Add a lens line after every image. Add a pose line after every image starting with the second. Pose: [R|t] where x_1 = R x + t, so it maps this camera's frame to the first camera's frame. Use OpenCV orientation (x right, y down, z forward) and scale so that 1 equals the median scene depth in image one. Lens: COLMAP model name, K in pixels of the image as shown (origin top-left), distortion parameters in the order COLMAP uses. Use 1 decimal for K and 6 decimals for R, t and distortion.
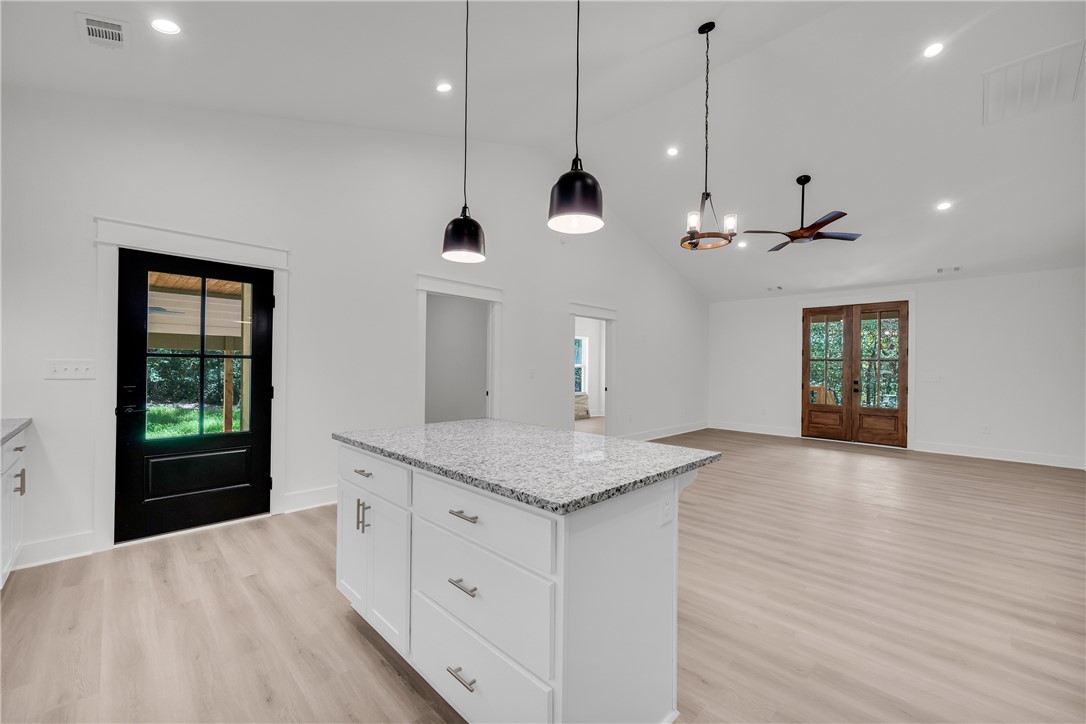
lens RADIAL K [[433.1, 0, 544.2], [0, 433.1, 364.7], [0, 0, 1]] dist [0.002626, 0.000204]
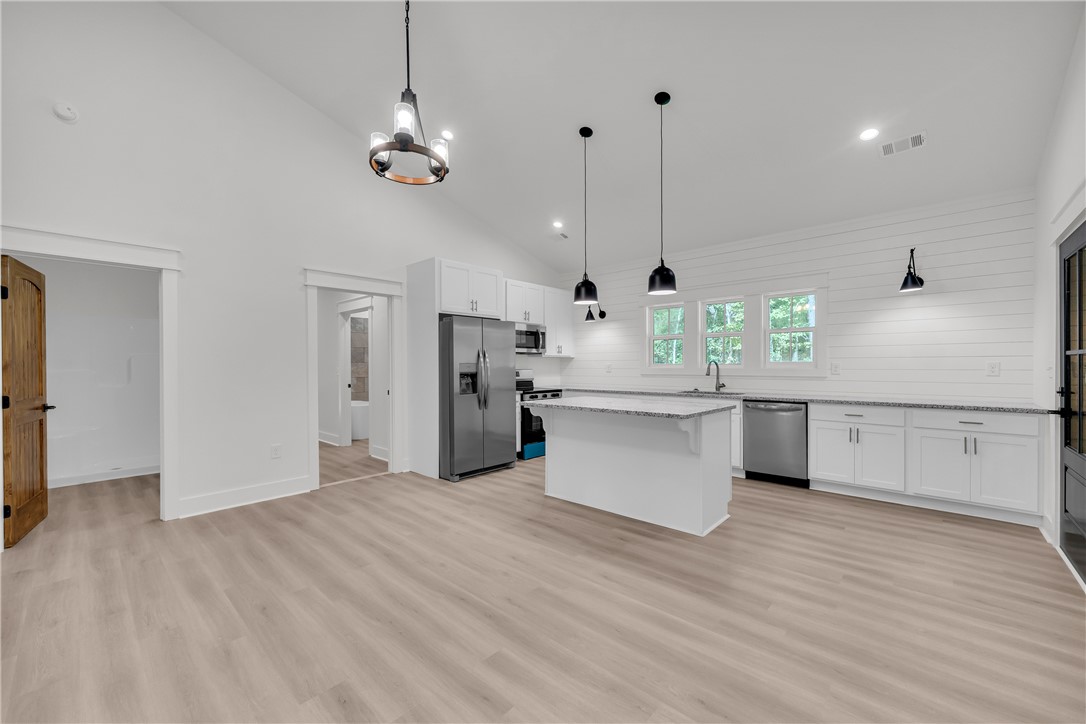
lens RADIAL K [[431.5, 0, 548.5], [0, 431.5, 365.0], [0, 0, 1]] dist [0.001299, 0.000385]
pose [[-0.998918, -0.009358, -0.045564, 0.091761], [-0.009157, 0.999947, -0.004623, 0.006922], [0.045605, -0.004201, -0.998951, 0.804287]]
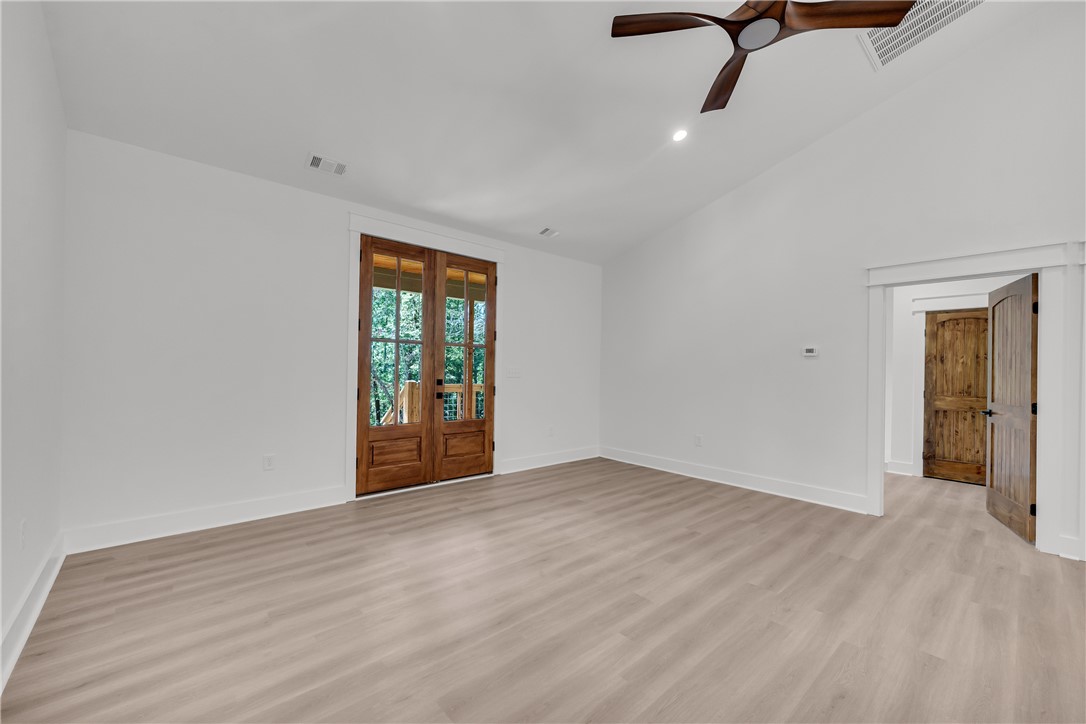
lens RADIAL K [[434.5, 0, 539.7], [0, 434.5, 362.3], [0, 0, 1]] dist [-0.001285, -0.000115]
pose [[0.064239, -0.001103, 0.997934, 0.141889], [-0.025784, 0.999664, 0.002764, 0.009014], [-0.997601, -0.025909, 0.064189, 0.885076]]
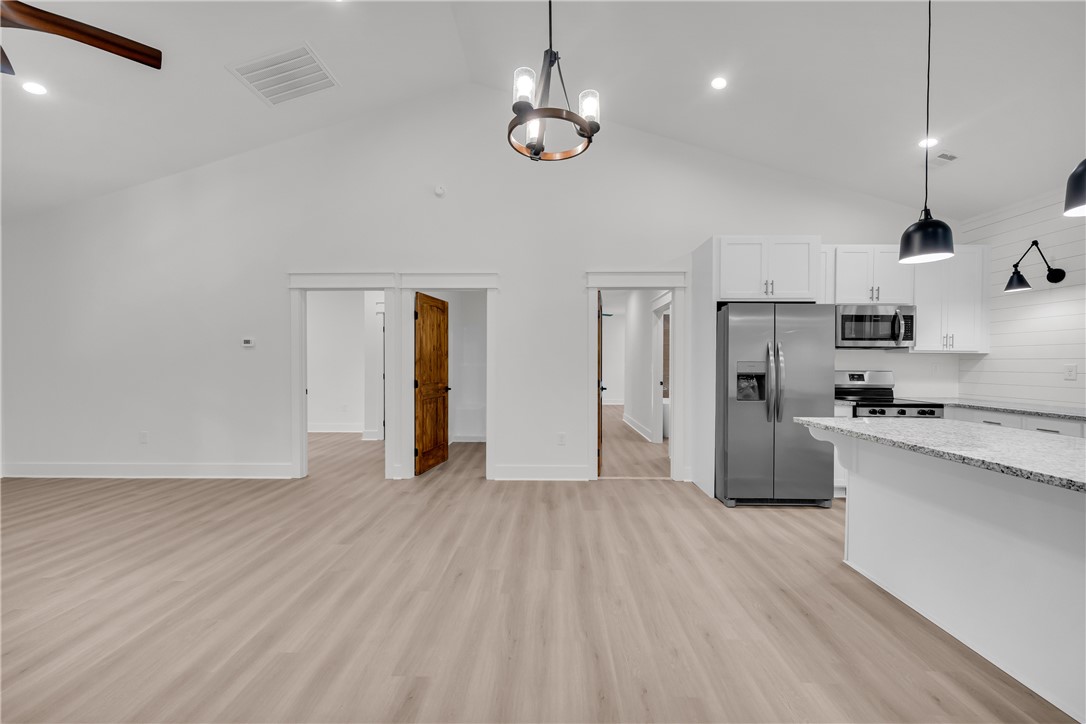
lens RADIAL K [[433.1, 0, 544.2], [0, 433.1, 364.7], [0, 0, 1]] dist [0.002626, 0.000204]
pose [[-0.689650, -0.021433, 0.723826, -0.023204], [-0.017319, 0.999764, 0.013102, 0.003541], [-0.723936, -0.003500, -0.689858, 0.680781]]
